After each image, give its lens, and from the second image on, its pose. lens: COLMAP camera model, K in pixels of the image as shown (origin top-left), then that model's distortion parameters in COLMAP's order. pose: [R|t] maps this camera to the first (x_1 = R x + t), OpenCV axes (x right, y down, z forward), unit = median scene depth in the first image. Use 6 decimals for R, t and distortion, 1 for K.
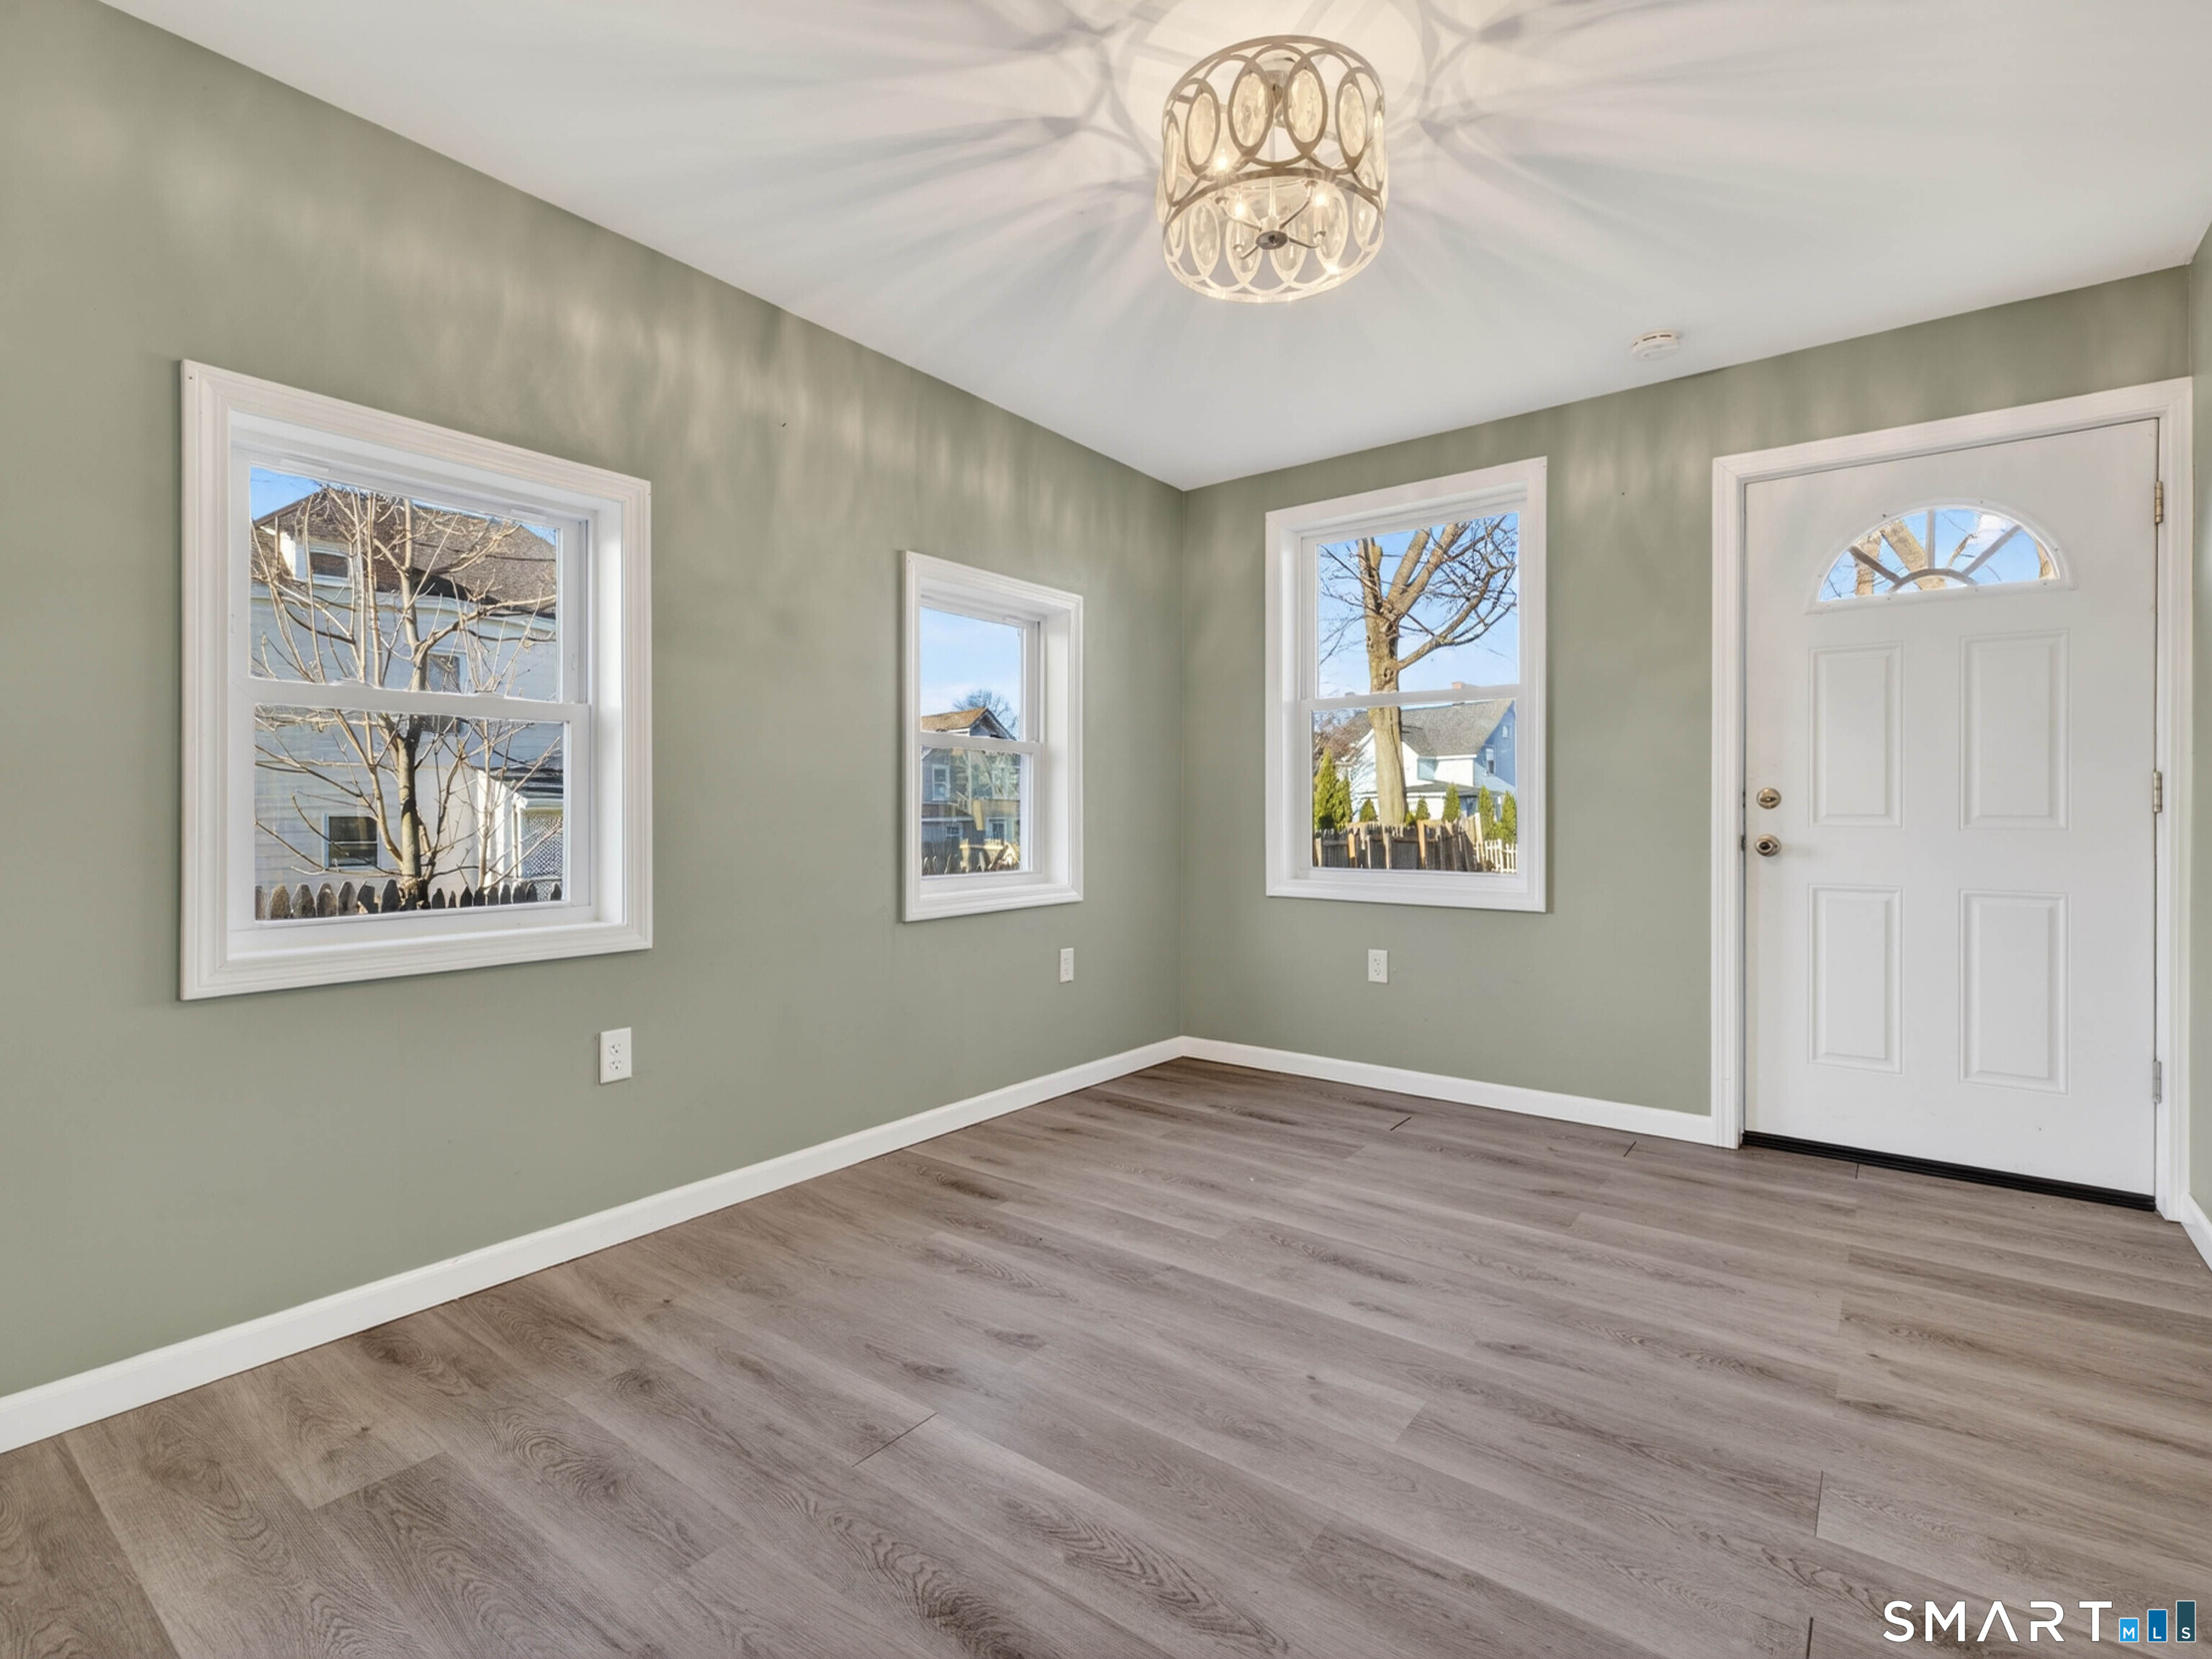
lens RADIAL K [[1036.8, 0, 1112.8], [0, 1036.8, 807.9], [0, 0, 1]] dist [0.010811, 0.000450]
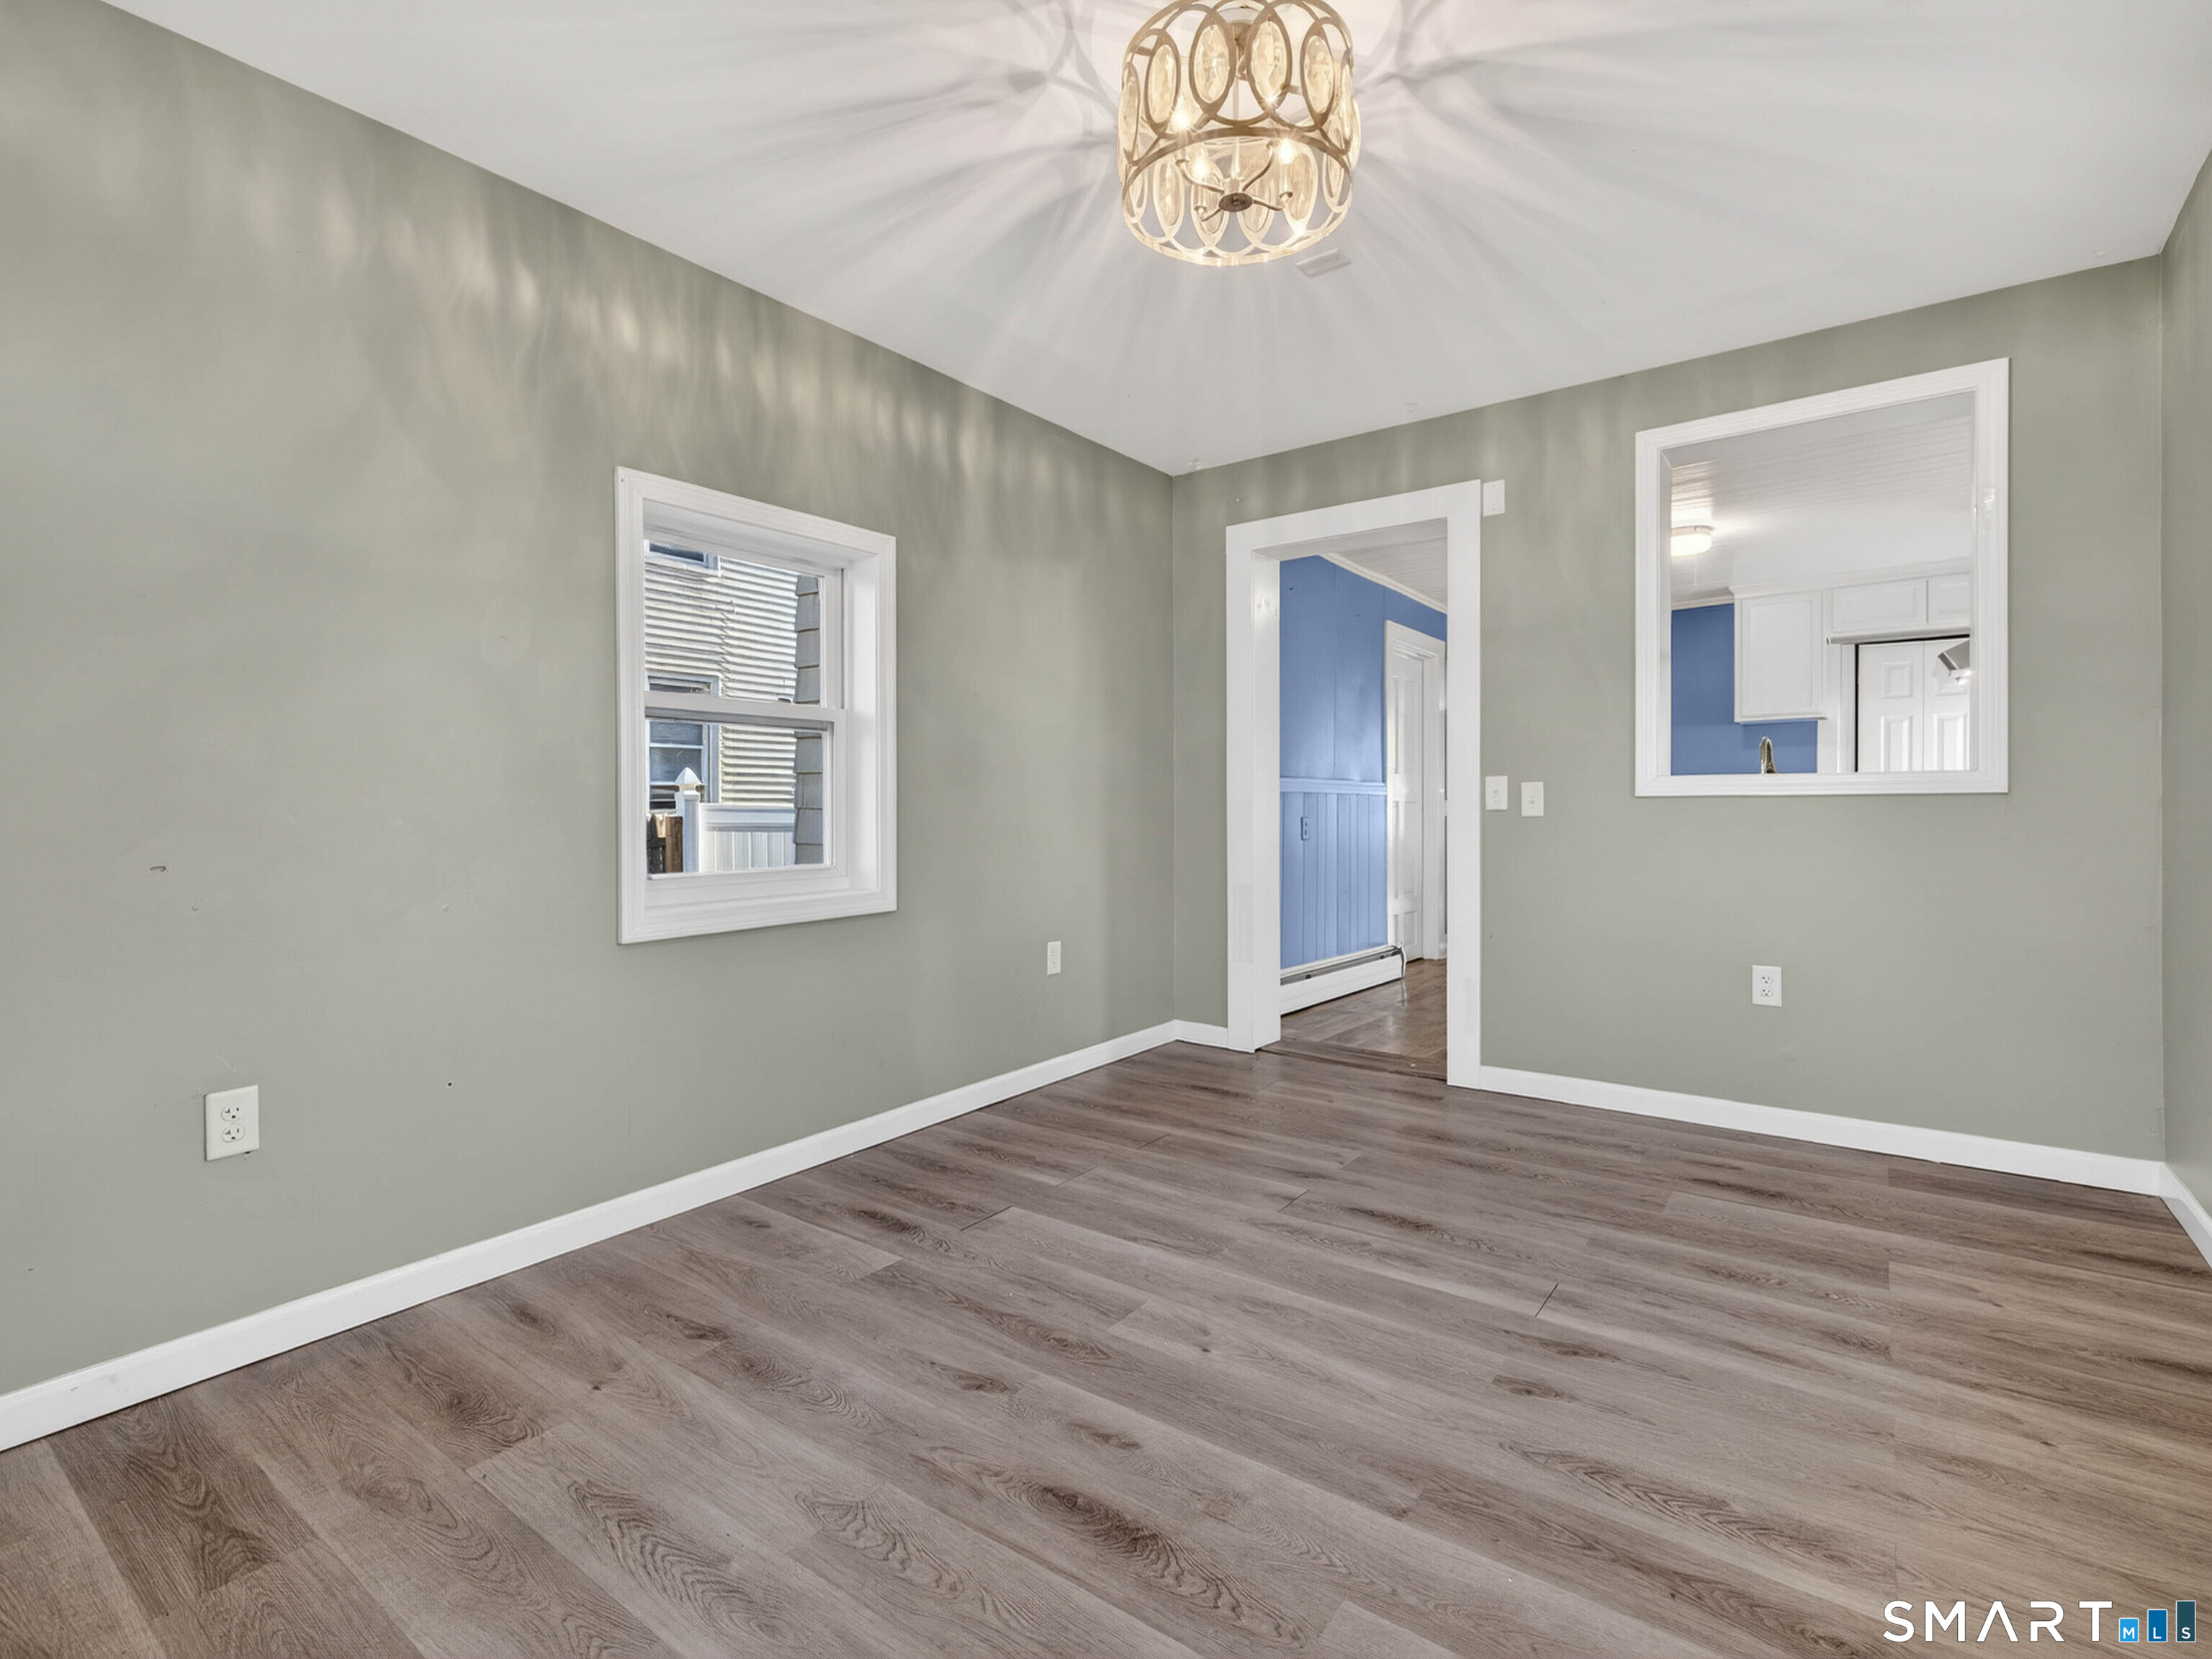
lens RADIAL K [[1036.8, 0, 1112.8], [0, 1036.8, 807.9], [0, 0, 1]] dist [0.010811, 0.000450]
pose [[-0.999894, 0.006168, -0.013165, 0.283226], [0.006184, 0.999980, -0.001138, 0.014097], [0.013157, -0.001219, -0.999913, 1.957491]]
